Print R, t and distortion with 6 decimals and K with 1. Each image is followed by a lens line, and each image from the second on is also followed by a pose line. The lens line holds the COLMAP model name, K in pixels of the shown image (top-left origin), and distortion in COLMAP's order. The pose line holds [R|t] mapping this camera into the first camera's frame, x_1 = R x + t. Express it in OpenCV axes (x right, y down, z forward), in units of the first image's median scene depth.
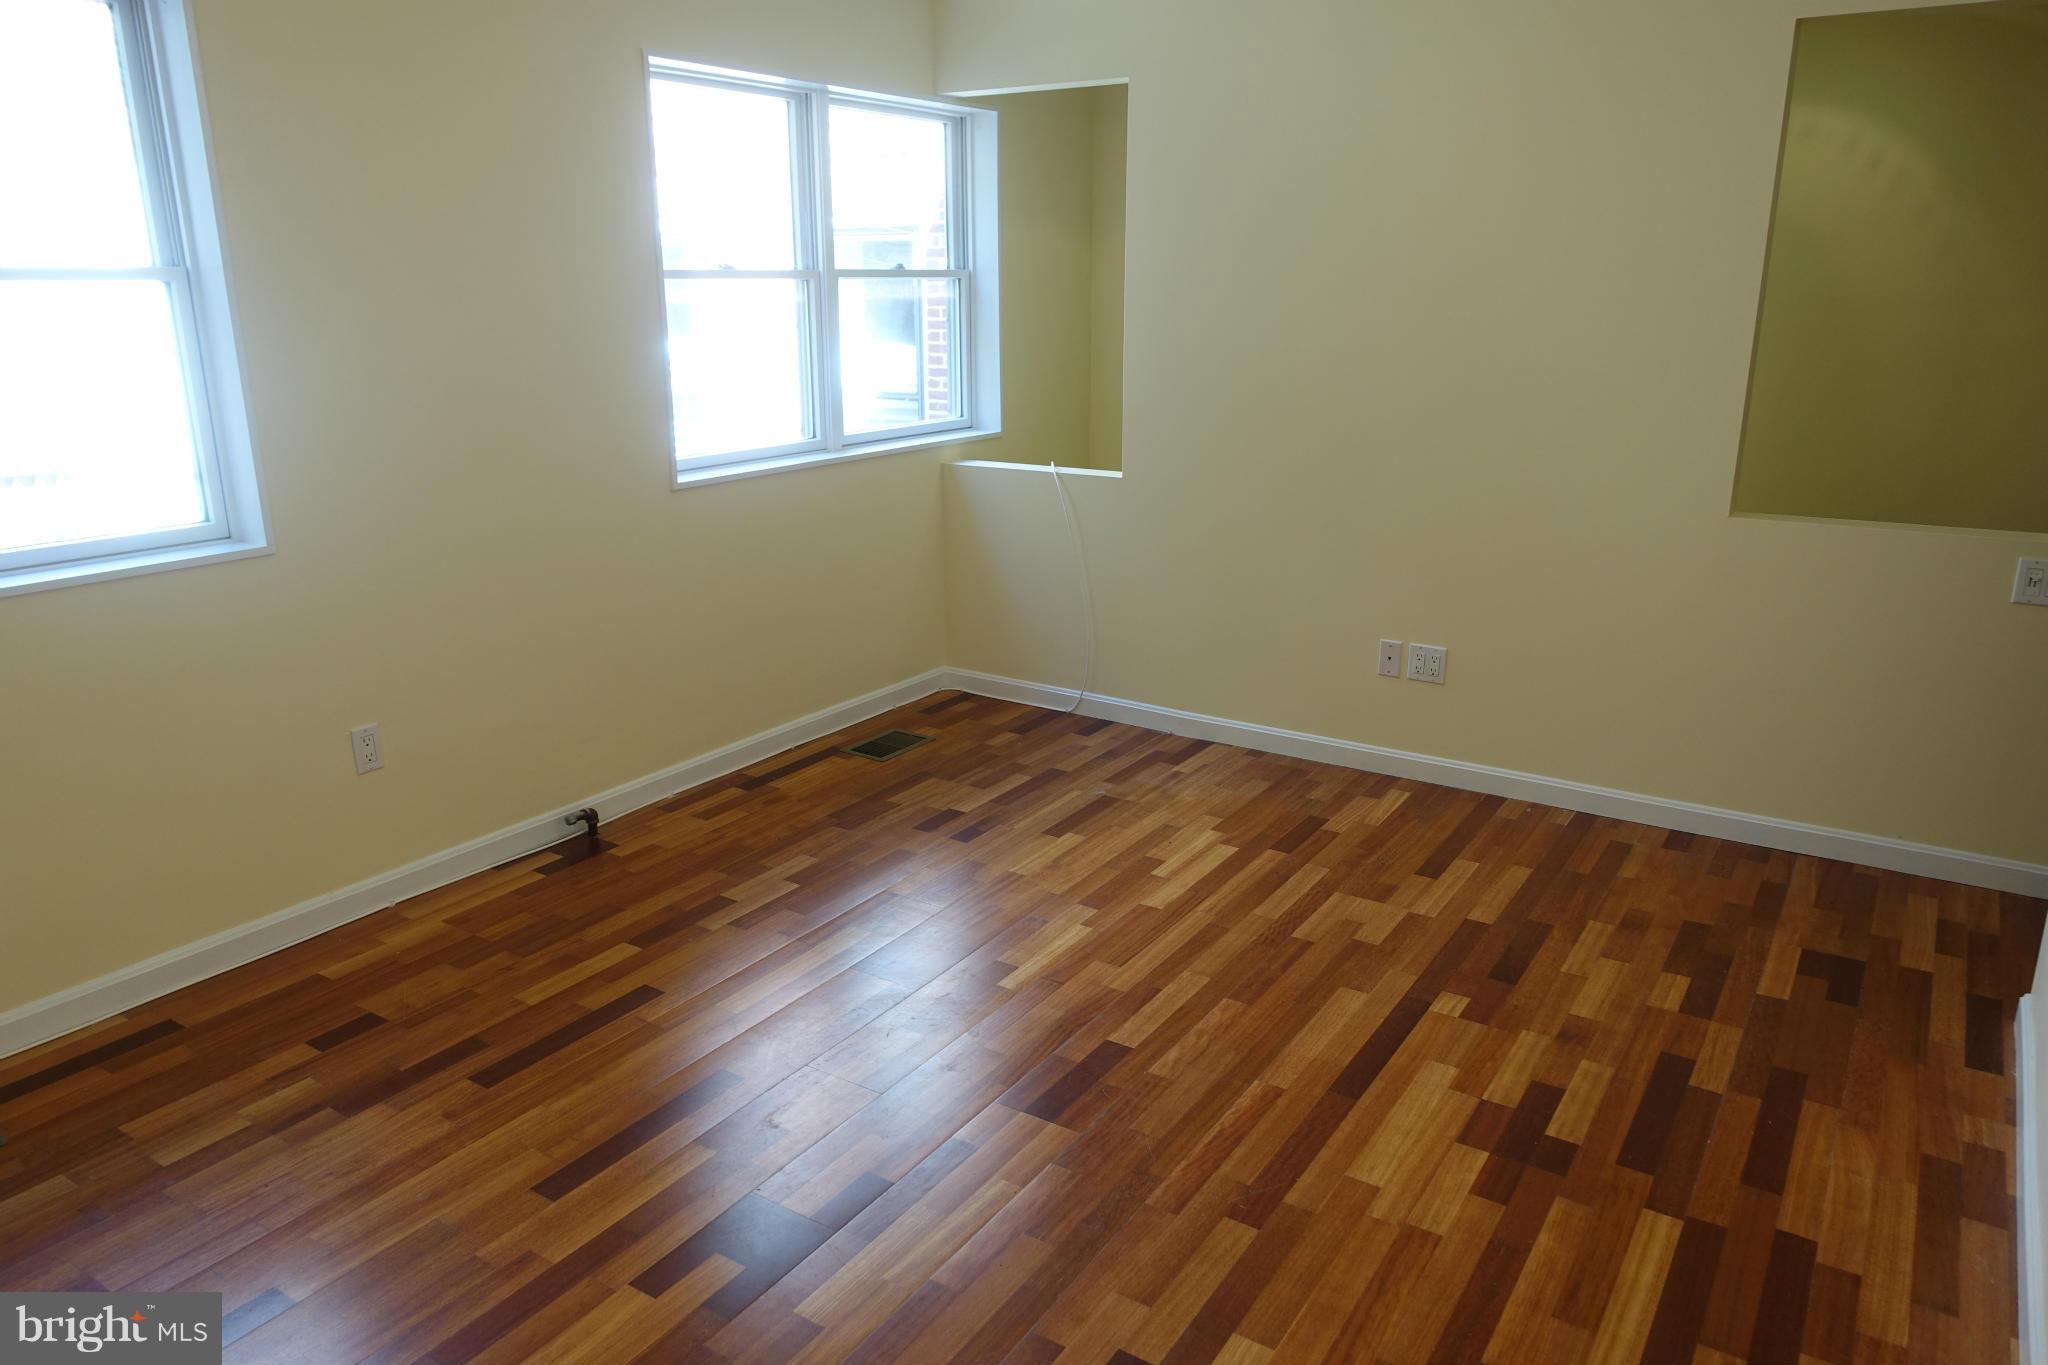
lens RADIAL K [[1401.9, 0, 1024.0], [0, 1401.9, 682.5], [0, 0, 1]] dist [-0.000902, 0.000671]
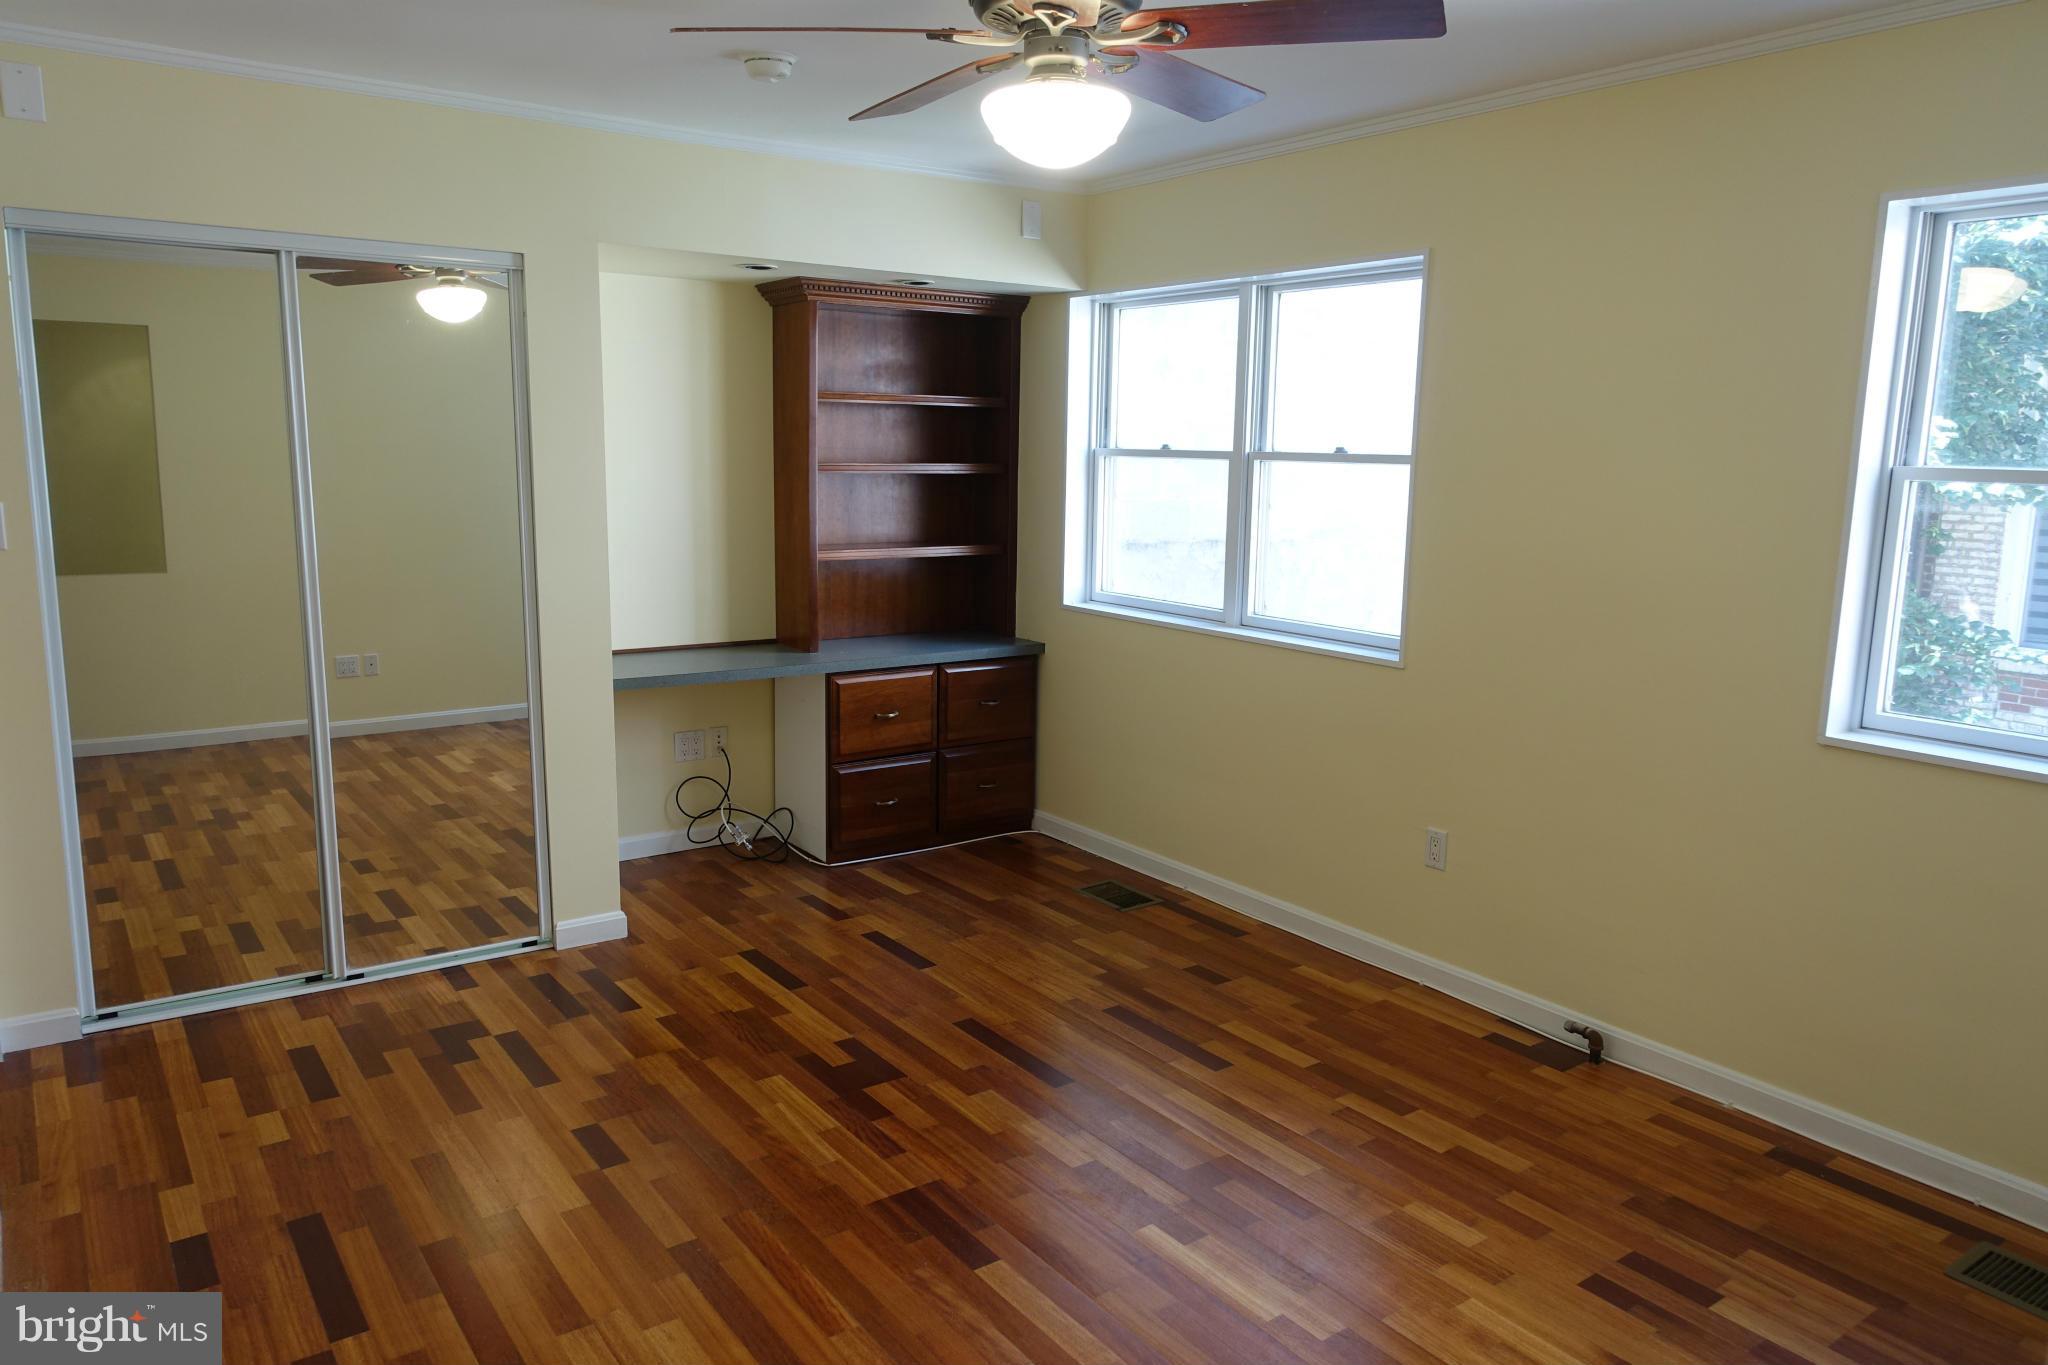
lens RADIAL K [[1401.9, 0, 1024.0], [0, 1401.9, 682.5], [0, 0, 1]] dist [-0.000902, 0.000671]
pose [[-0.358730, 0.149563, -0.921382, 0.756148], [-0.277748, 0.925268, 0.258332, -0.303396], [0.891161, 0.348584, -0.290380, 1.024832]]
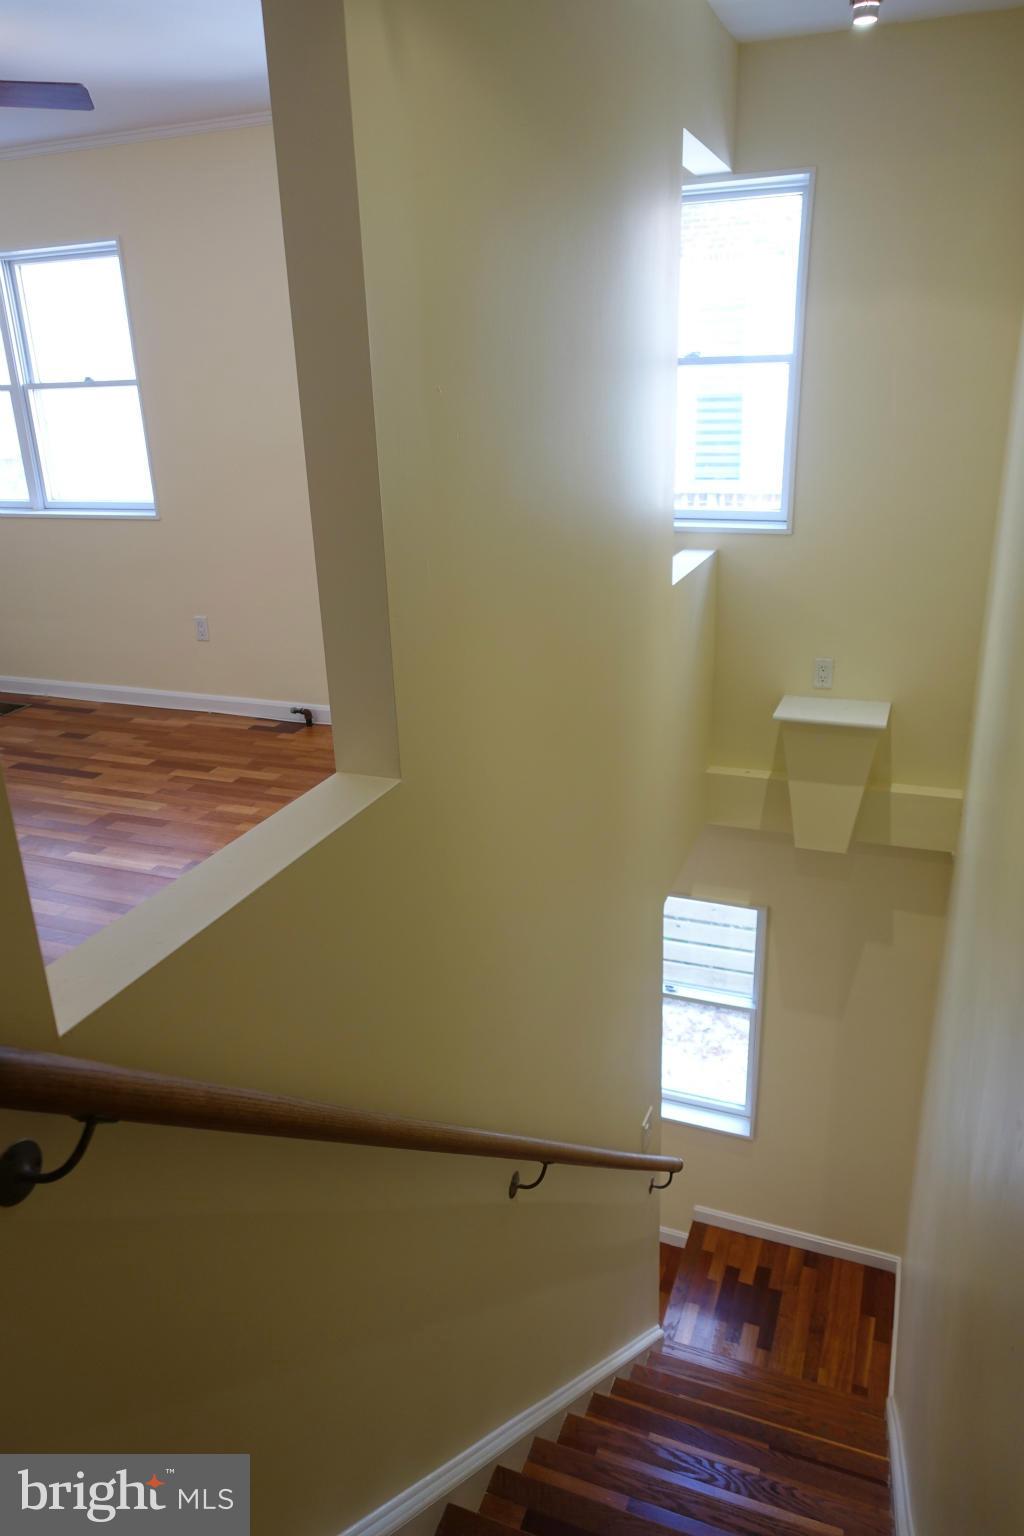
lens RADIAL K [[1065.4, 0, 512.0], [0, 1065.4, 768.0], [0, 0, 1]] dist [-0.004735, -0.000041]
pose [[0.205310, 0.330939, -0.921047, 1.087224], [-0.241780, 0.929076, 0.279929, -0.302482], [0.948362, 0.165218, 0.270763, 1.082111]]
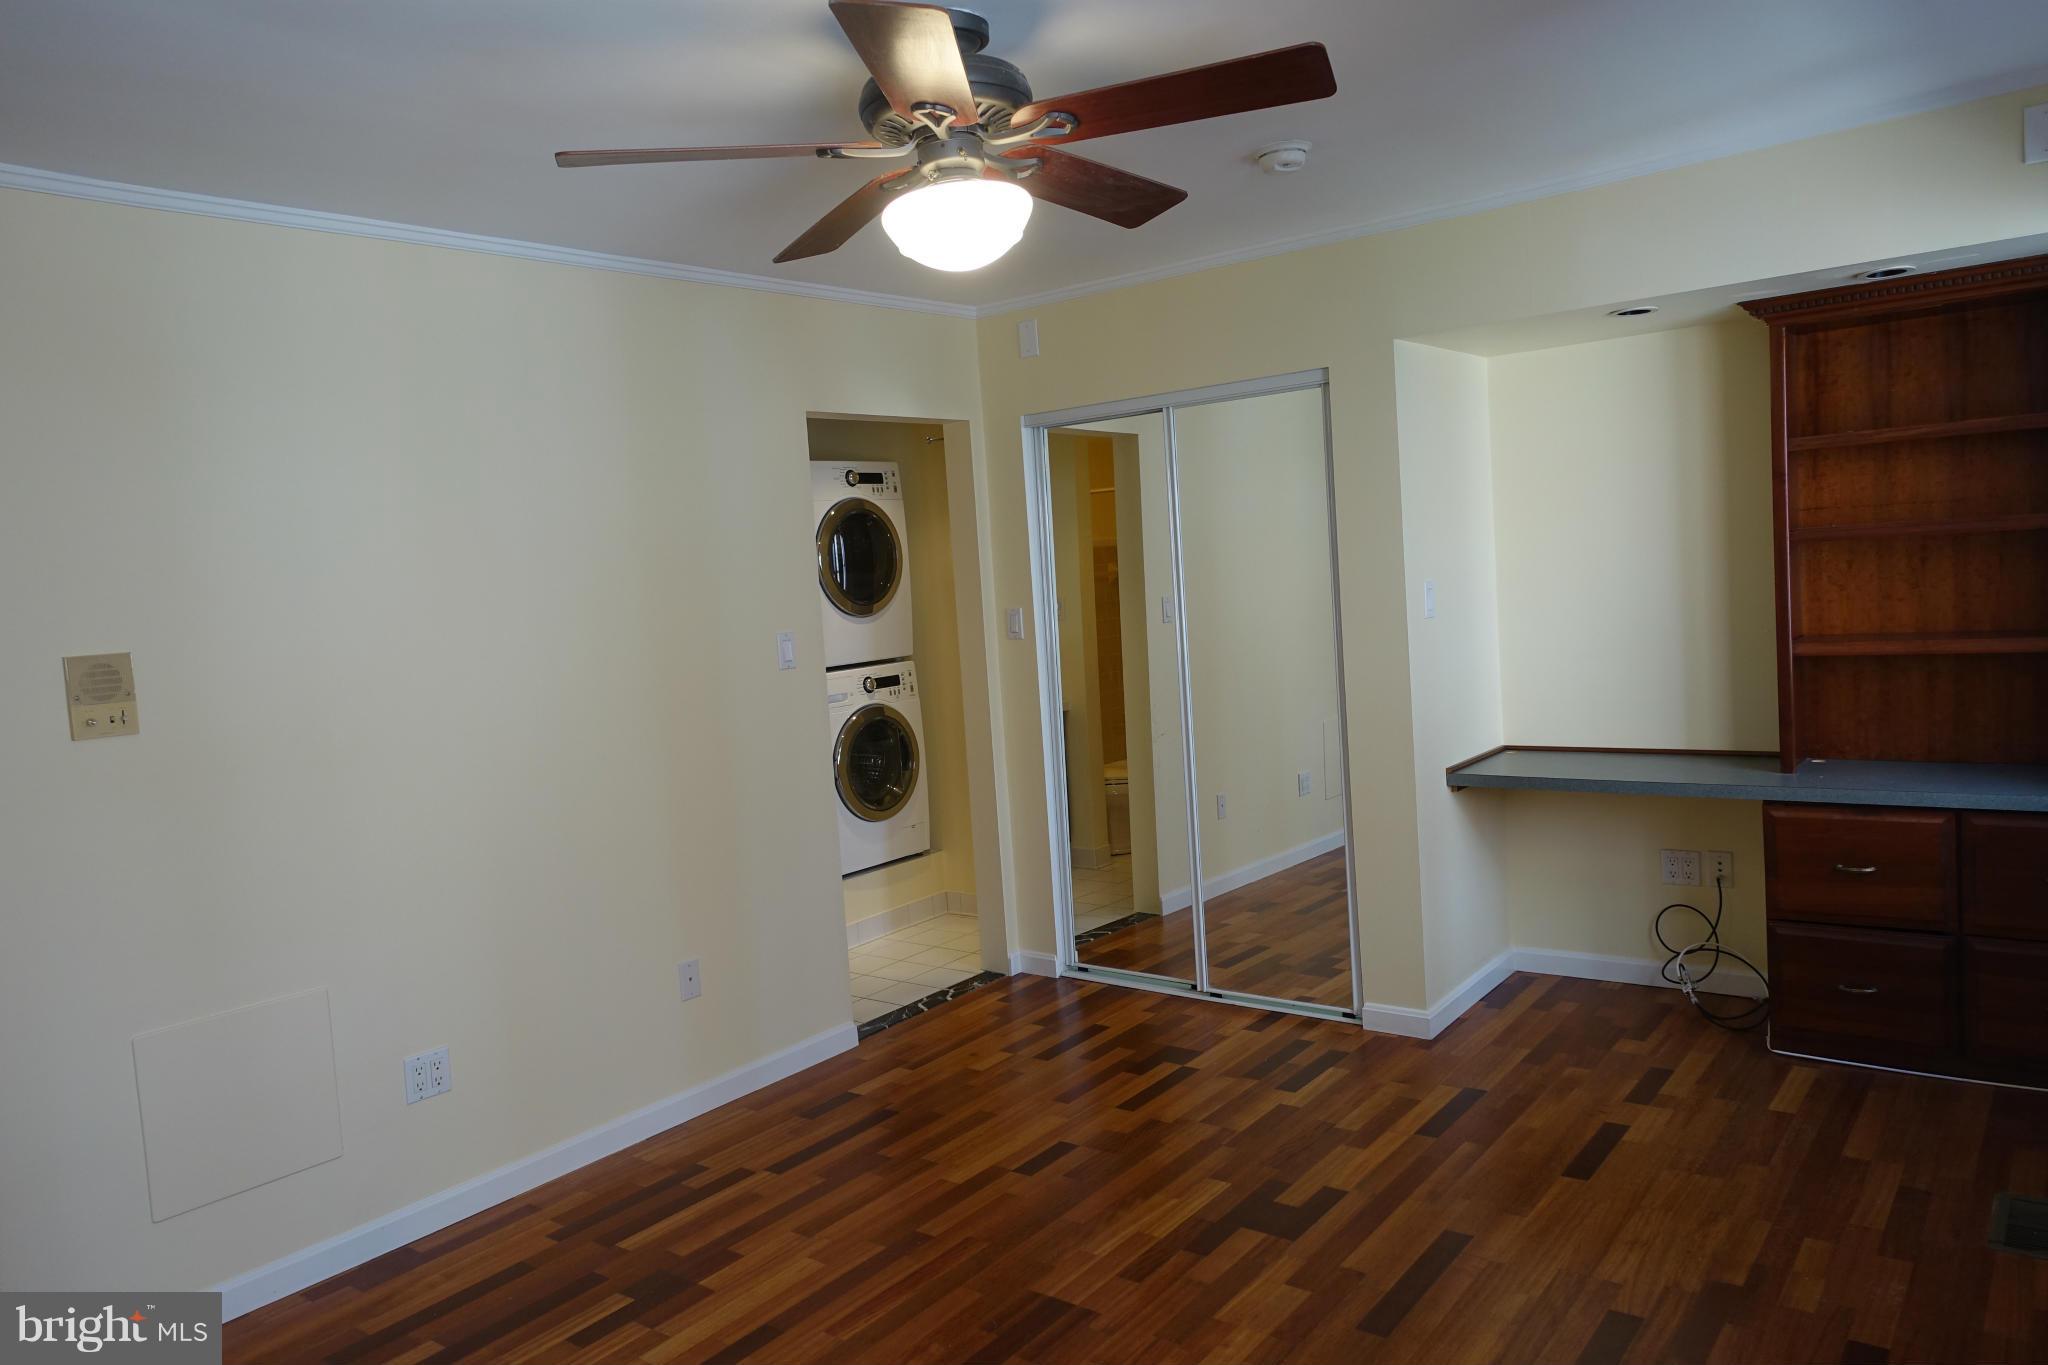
lens RADIAL K [[1420.5, 0, 1011.2], [0, 1420.5, 683.3], [0, 0, 1]] dist [-0.004735, -0.000041]
pose [[-0.993311, 0.065844, 0.094856, -0.071513], [0.096004, 0.927379, 0.361595, -0.446742], [-0.064159, 0.368283, -0.927497, 1.508447]]
